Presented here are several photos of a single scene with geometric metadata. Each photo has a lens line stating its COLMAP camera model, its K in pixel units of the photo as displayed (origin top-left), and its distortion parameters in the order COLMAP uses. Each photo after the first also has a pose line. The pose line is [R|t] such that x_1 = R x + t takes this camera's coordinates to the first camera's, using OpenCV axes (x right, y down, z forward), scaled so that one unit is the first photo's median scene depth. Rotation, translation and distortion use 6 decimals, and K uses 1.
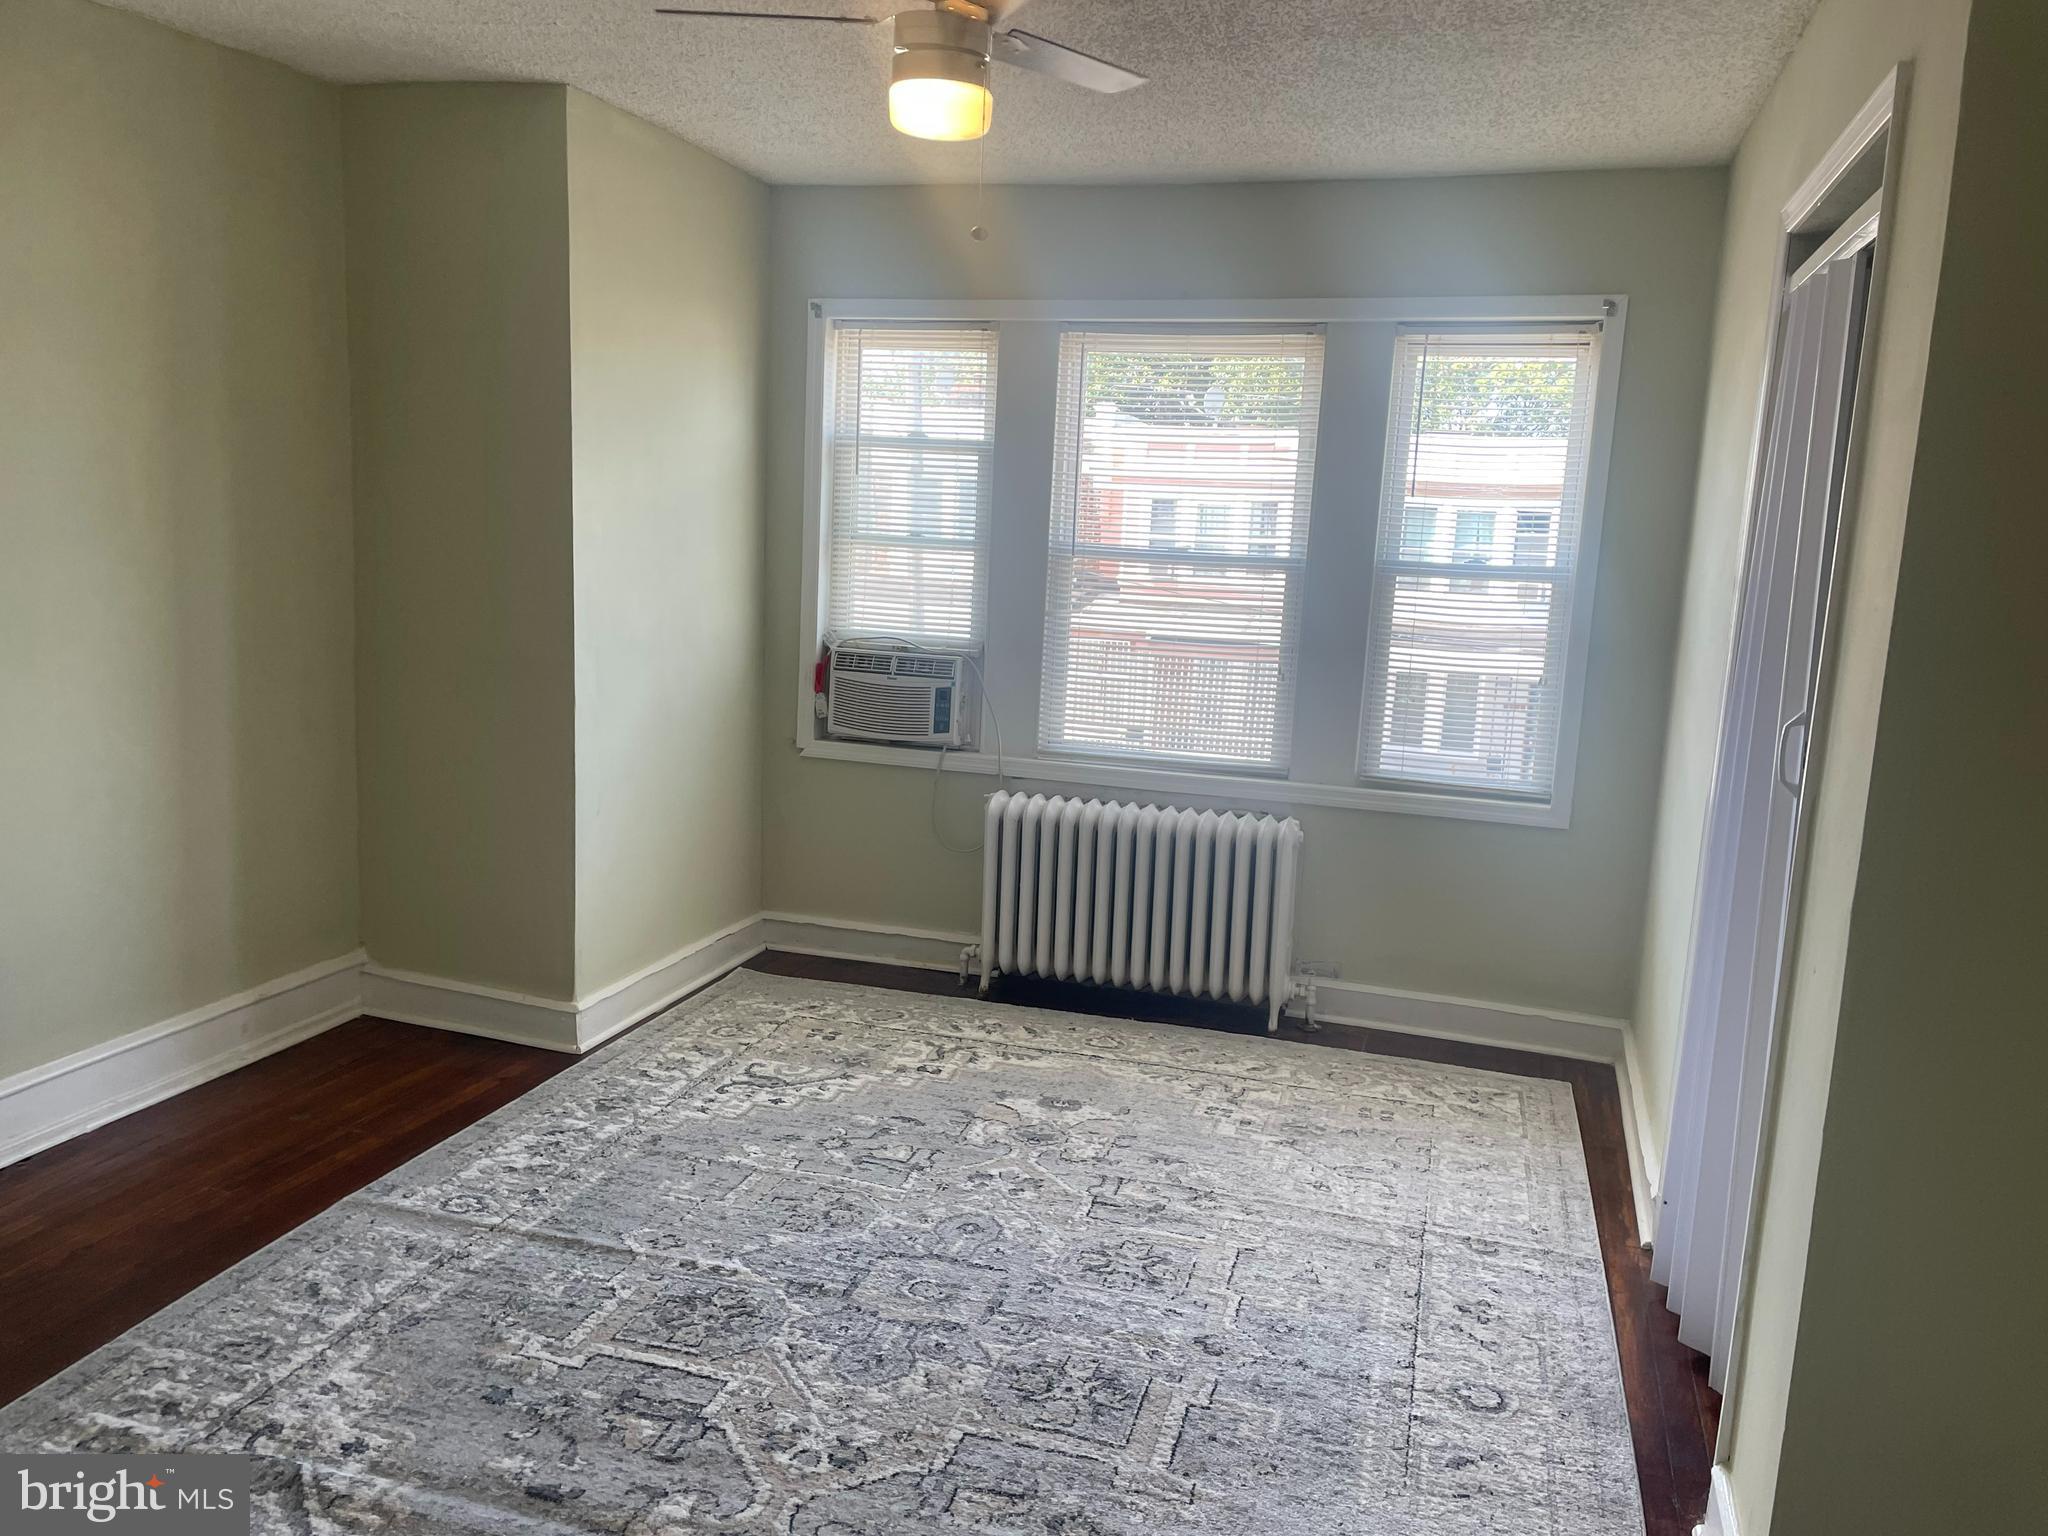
lens RADIAL K [[1554.7, 0, 1041.4], [0, 1554.7, 760.9], [0, 0, 1]] dist [0.098334, -0.124962]
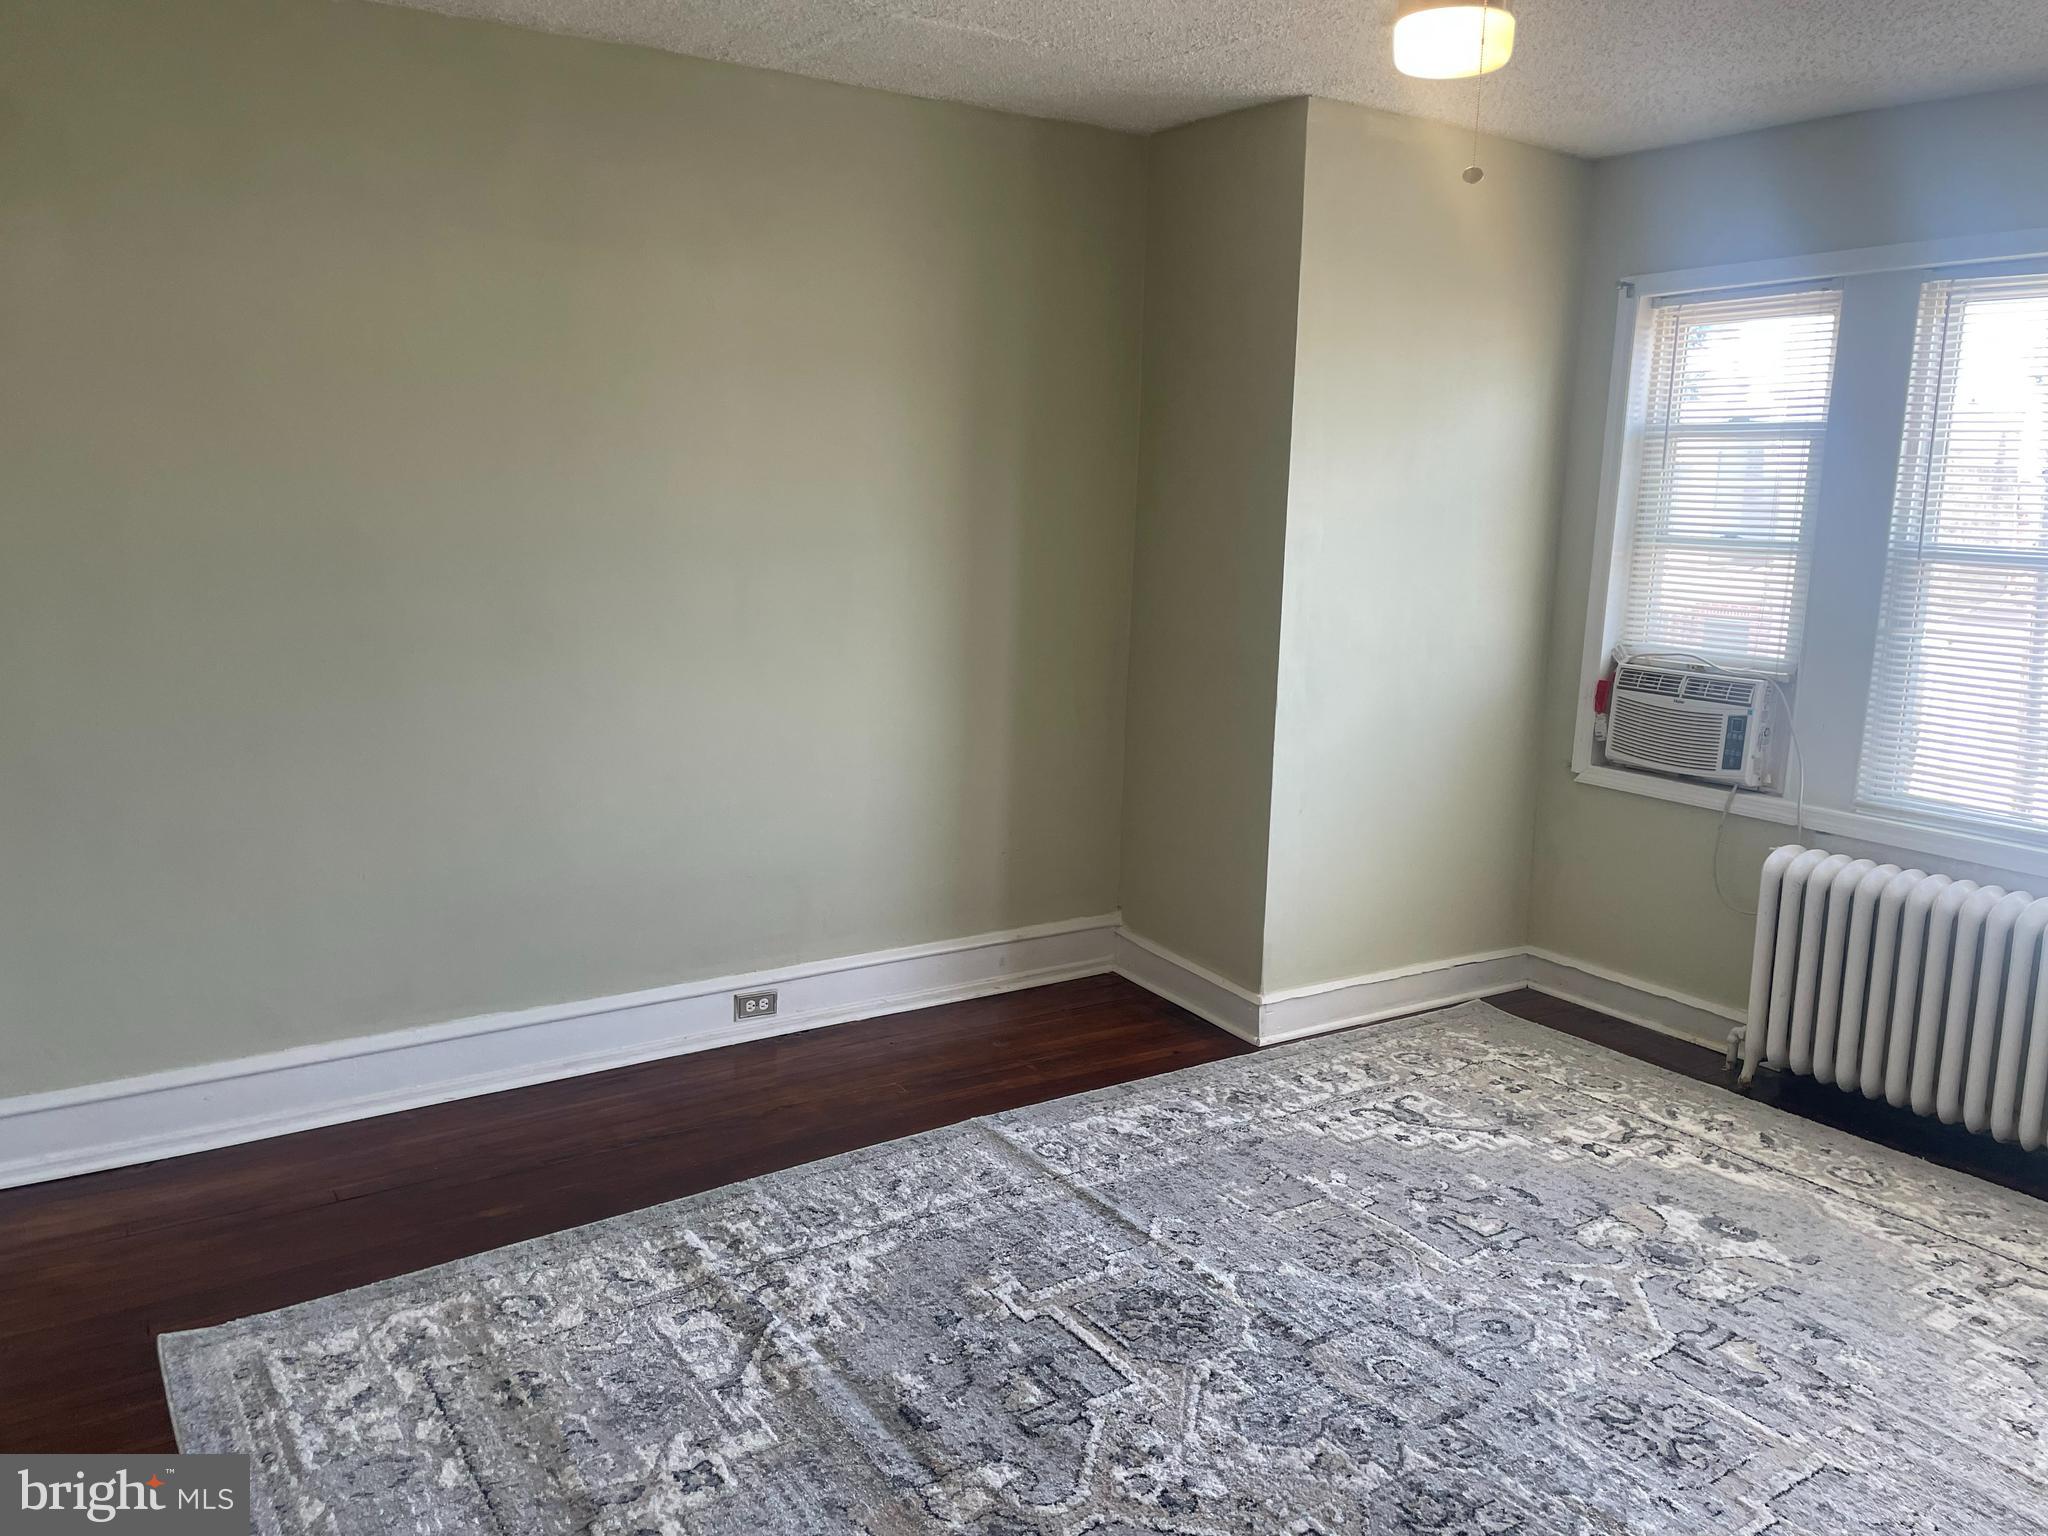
lens RADIAL K [[1554.7, 0, 1039.5], [0, 1554.7, 743.3], [0, 0, 1]] dist [0.098334, -0.124962]
pose [[0.771906, 0.080382, -0.630634, 0.232358], [-0.096650, 0.995282, 0.008559, -0.003801], [0.628347, 0.054344, 0.776033, 0.123006]]
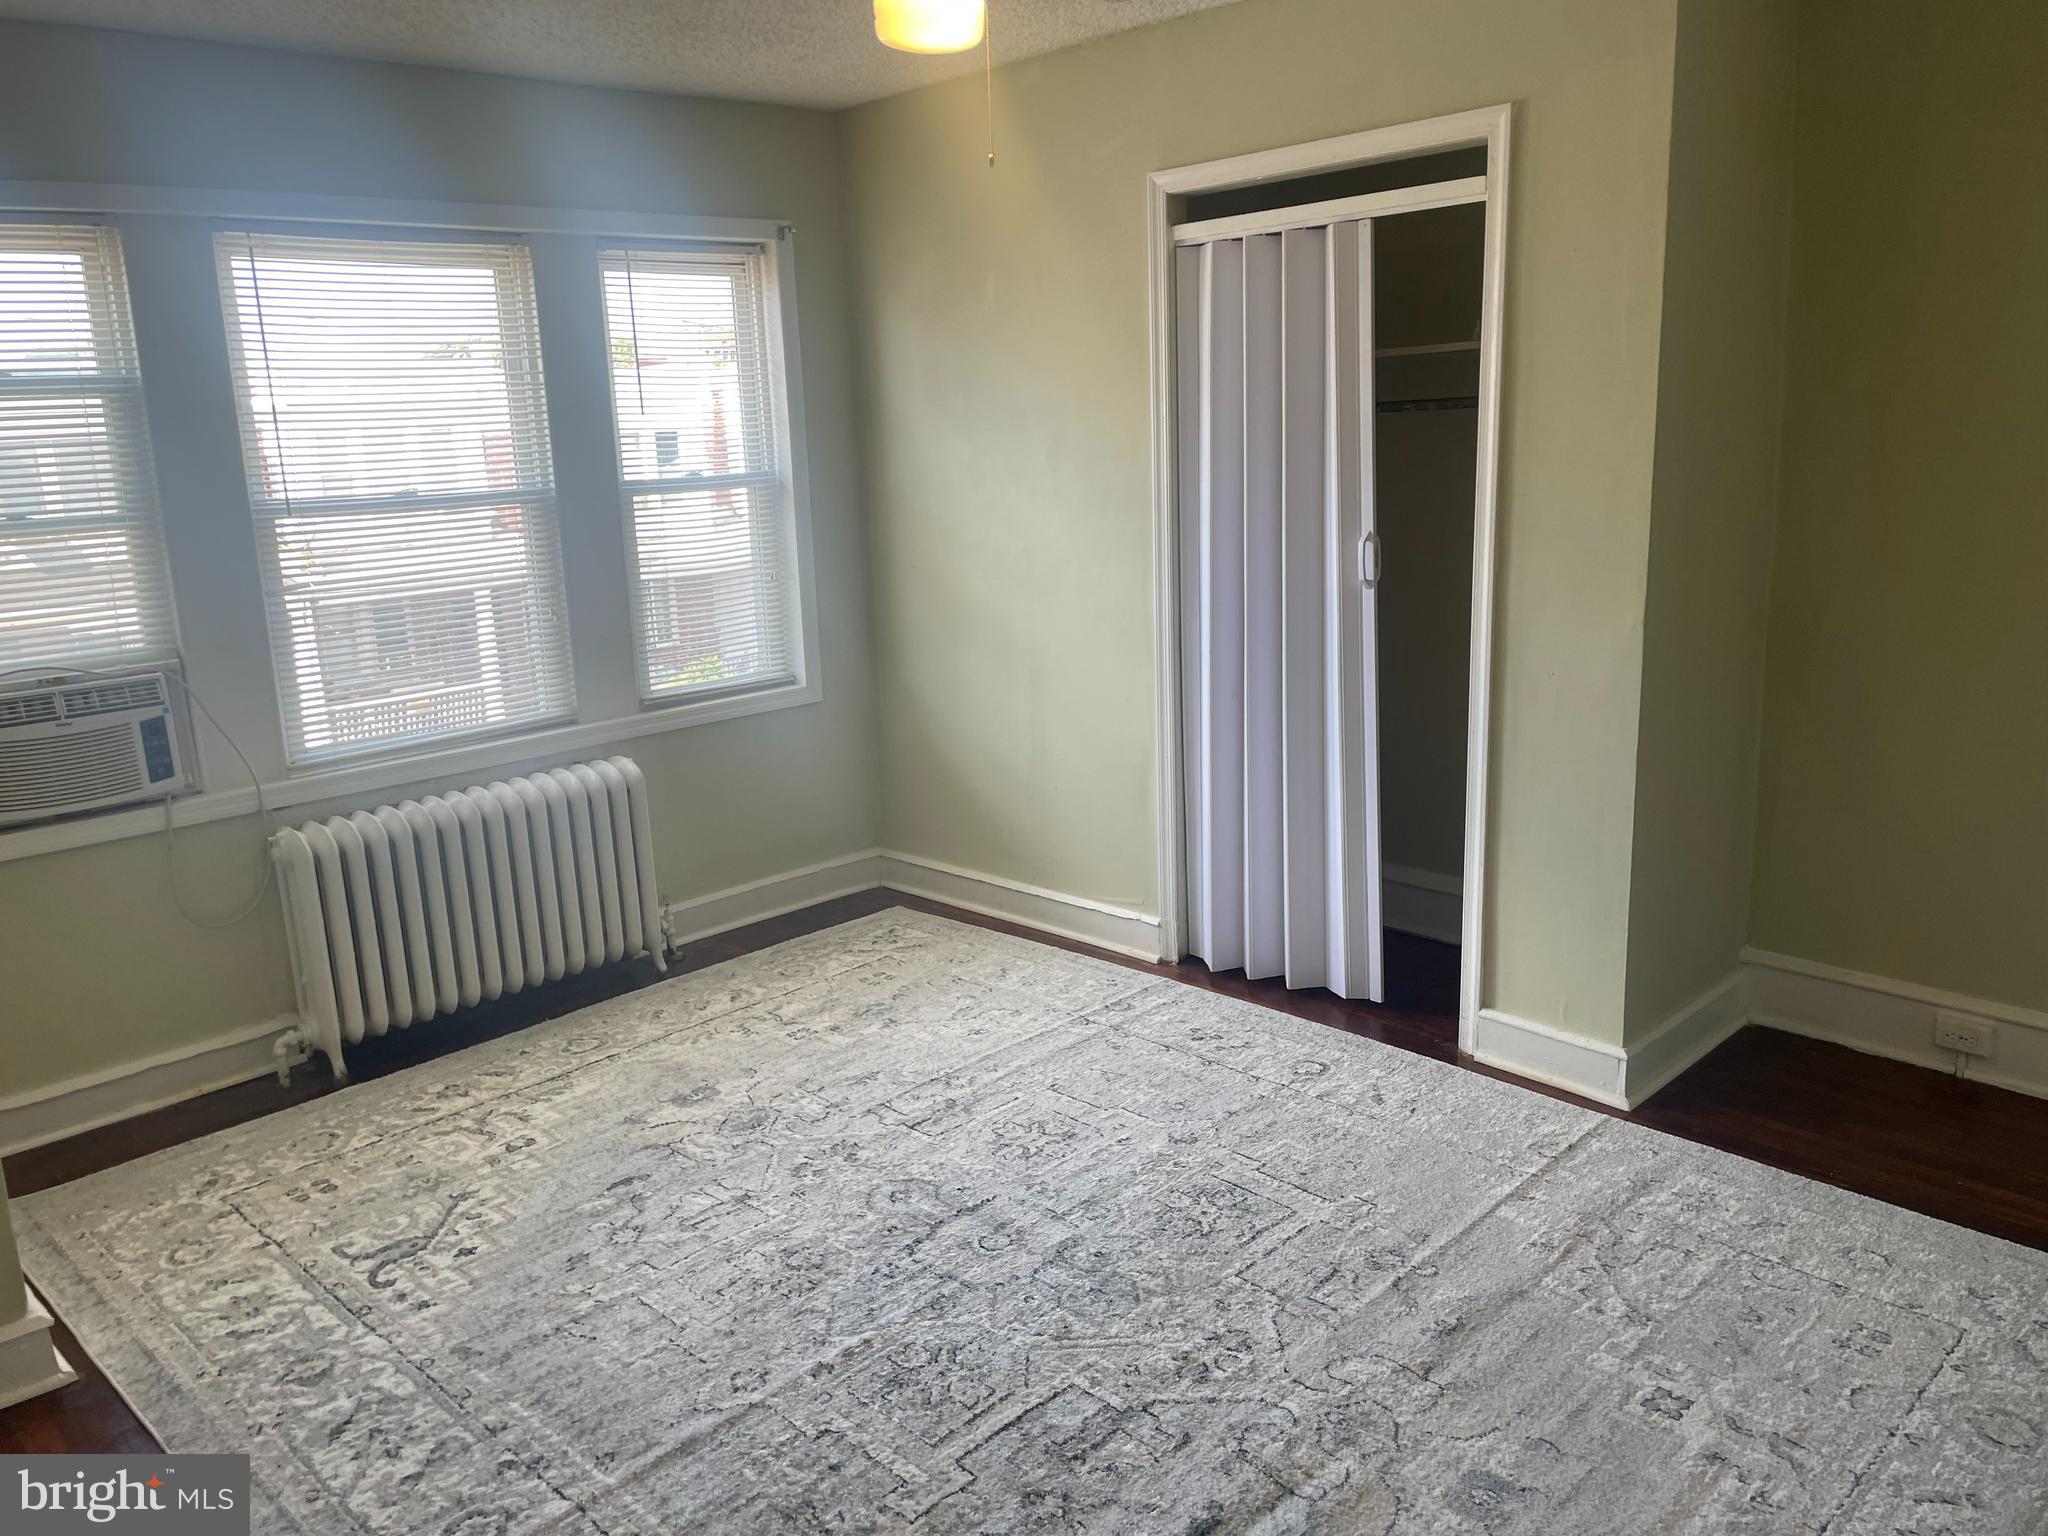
lens RADIAL K [[1554.7, 0, 1007.1], [0, 1554.7, 754.2], [0, 0, 1]] dist [0.098334, -0.124962]
pose [[0.480169, -0.251713, 0.840285, -0.623785], [0.202895, 0.963836, 0.172782, -0.097560], [-0.853388, 0.087525, 0.513875, 0.347615]]
